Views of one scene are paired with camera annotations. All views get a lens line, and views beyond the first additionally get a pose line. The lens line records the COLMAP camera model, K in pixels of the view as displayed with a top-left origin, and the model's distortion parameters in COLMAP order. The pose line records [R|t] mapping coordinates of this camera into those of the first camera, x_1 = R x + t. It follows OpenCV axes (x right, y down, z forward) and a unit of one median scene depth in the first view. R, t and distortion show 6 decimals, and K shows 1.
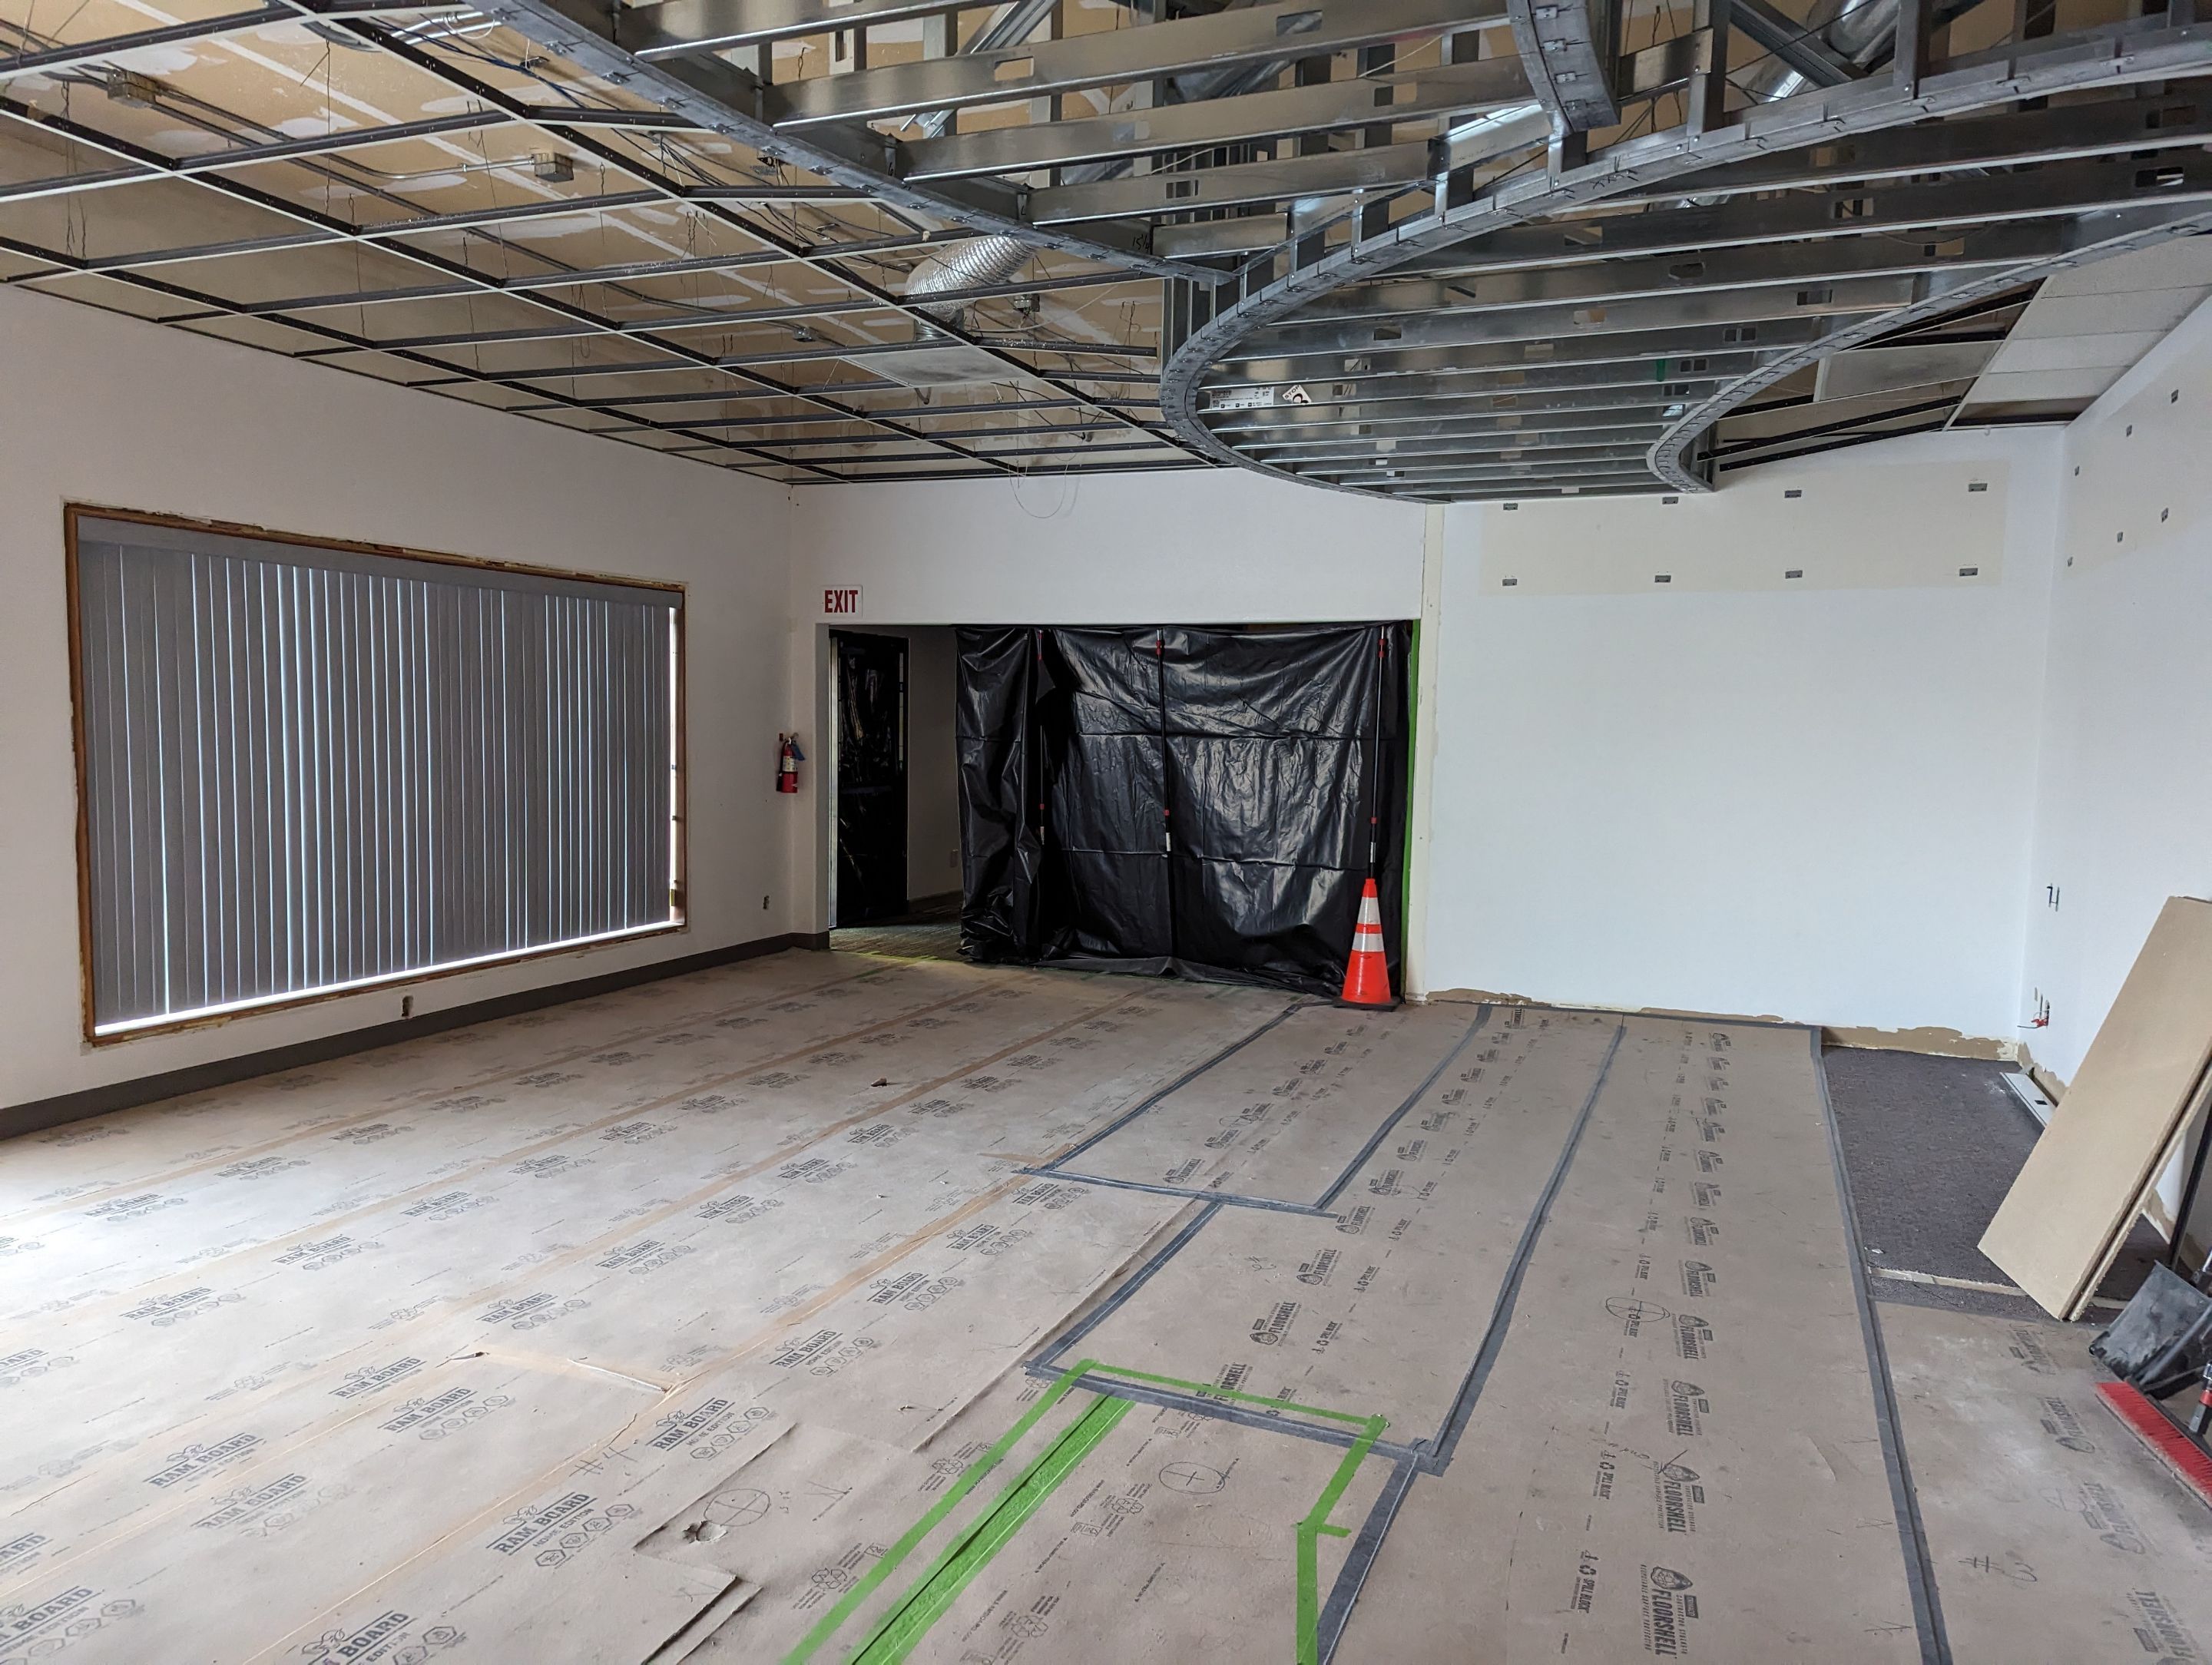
lens RADIAL K [[1553.4, 0, 1099.8], [0, 1553.4, 835.7], [0, 0, 1]] dist [0.028617, -0.002434]
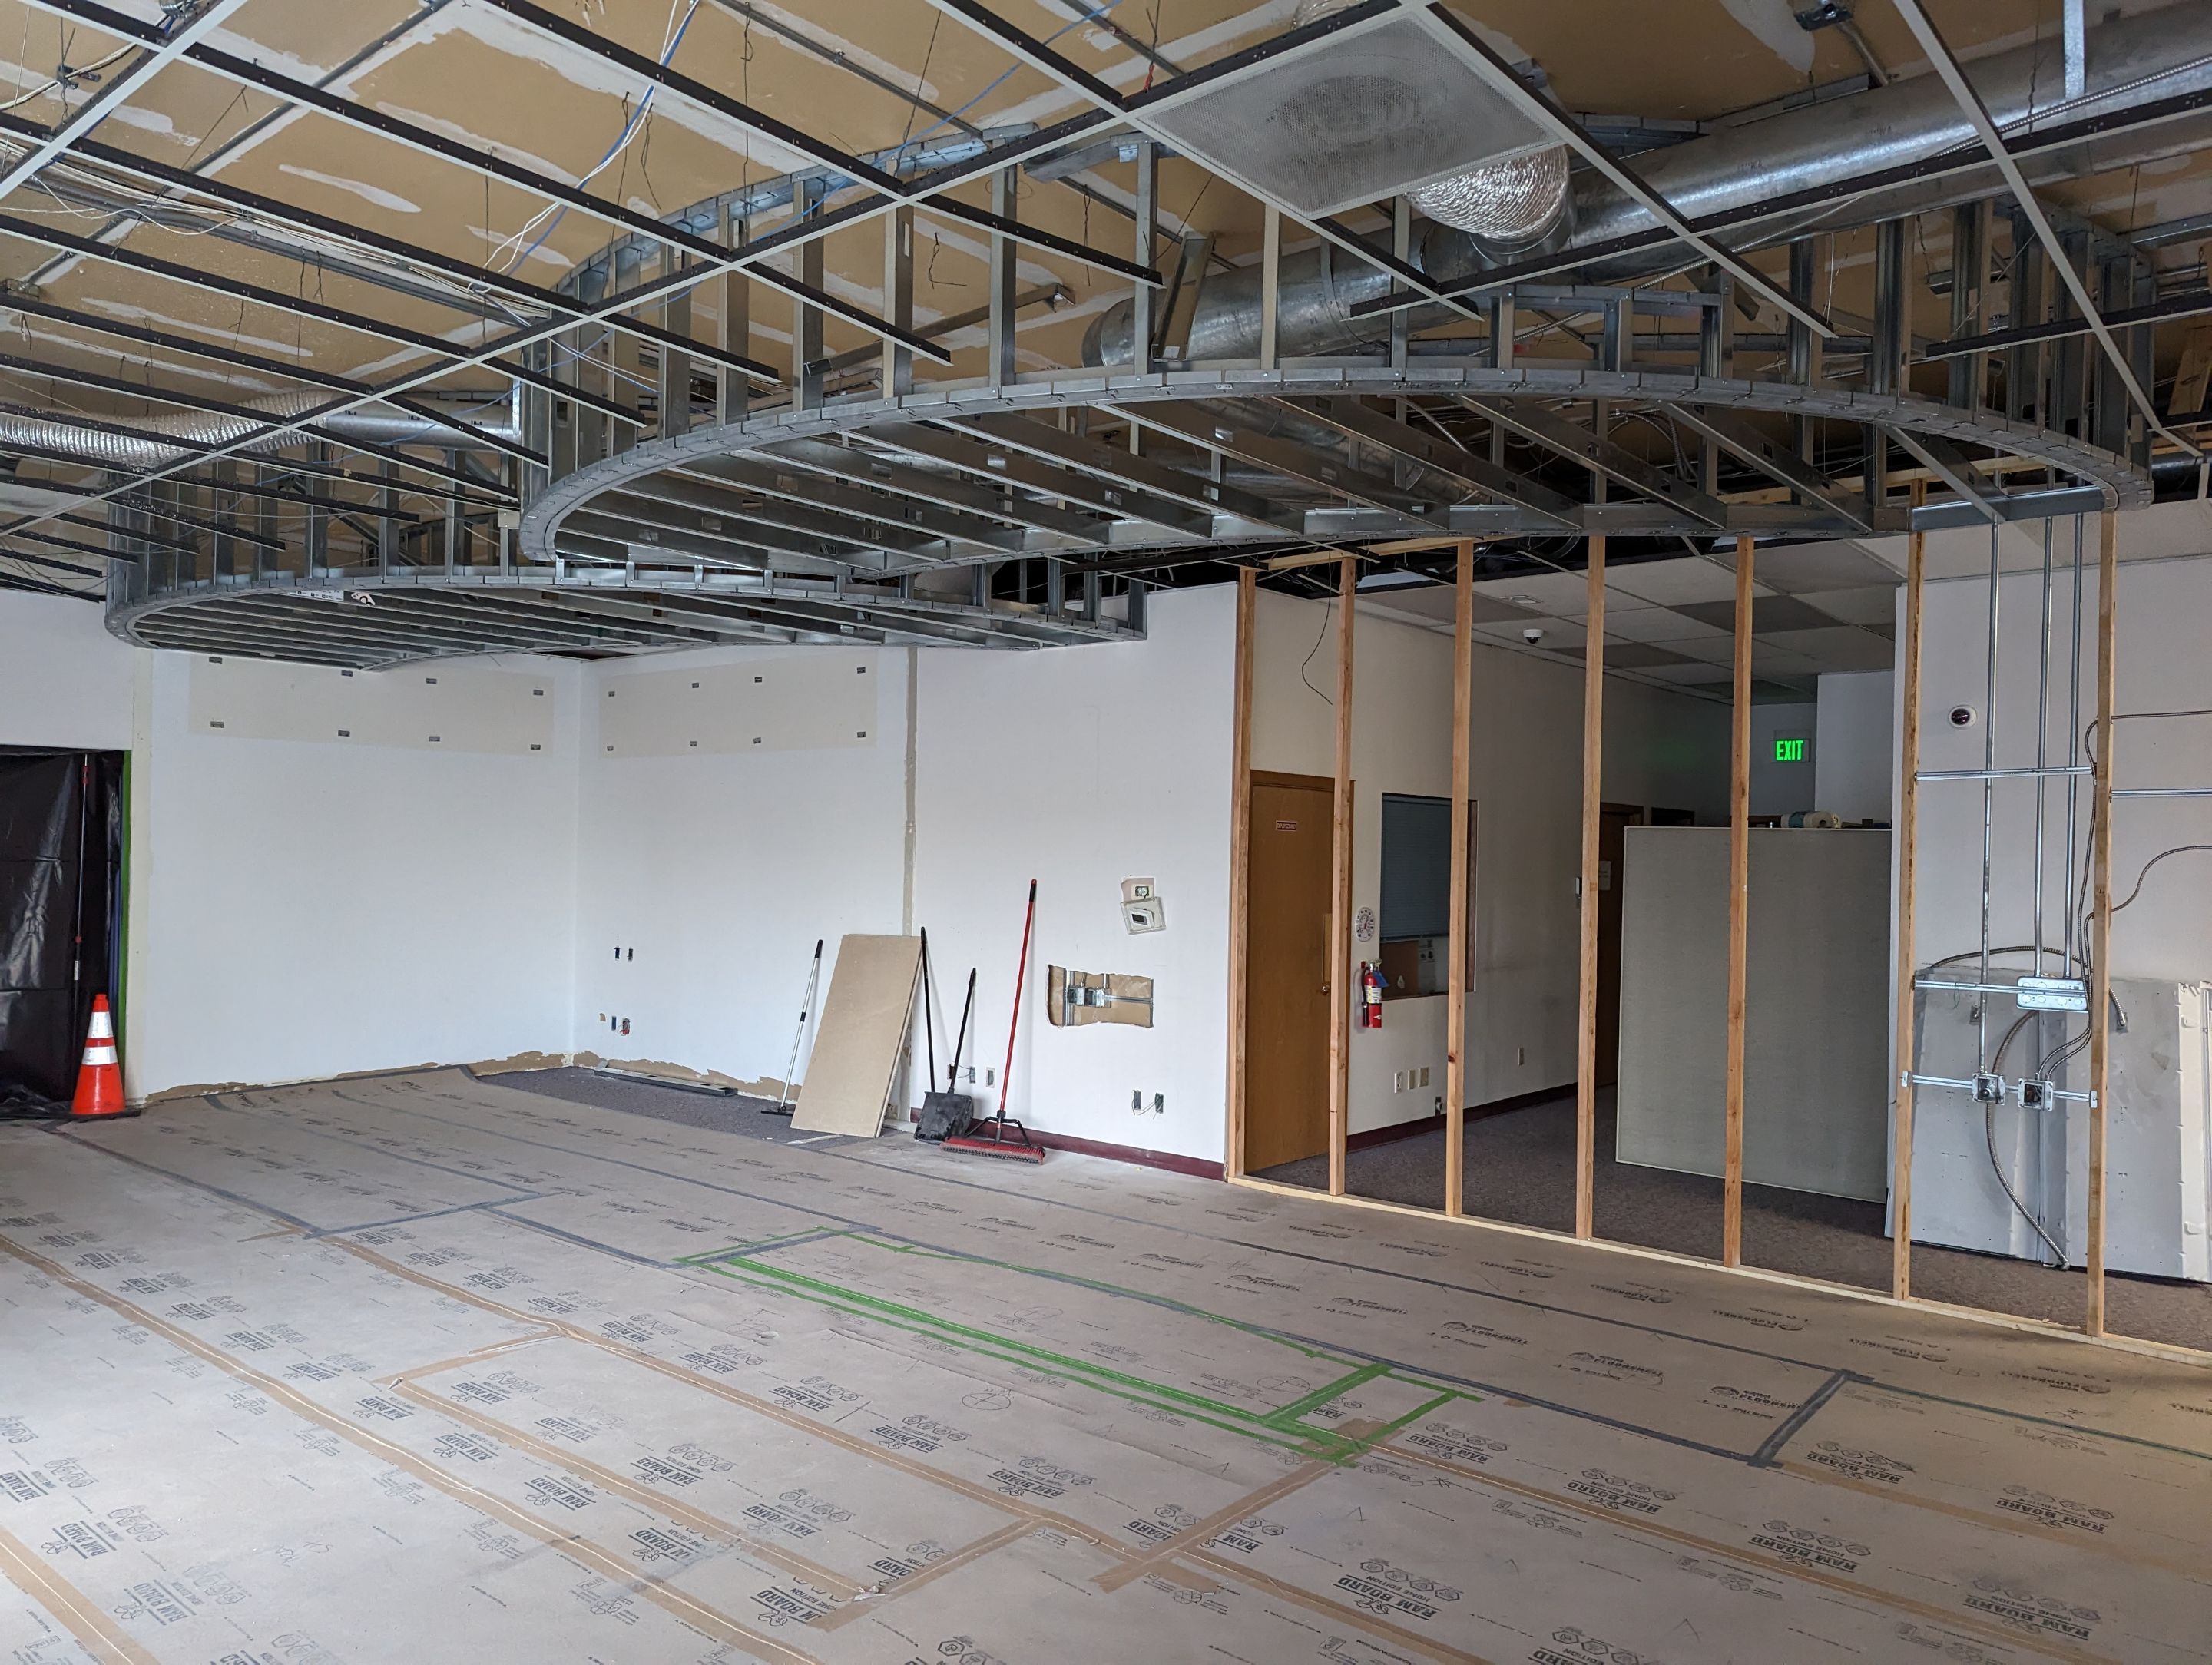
lens RADIAL K [[1553.4, 0, 1102.5], [0, 1553.4, 837.0], [0, 0, 1]] dist [0.028617, -0.002434]
pose [[0.294196, 0.000922, 0.955745, -1.177437], [0.057963, 0.998142, -0.018805, -0.035151], [-0.953986, 0.060930, 0.293596, 0.065414]]
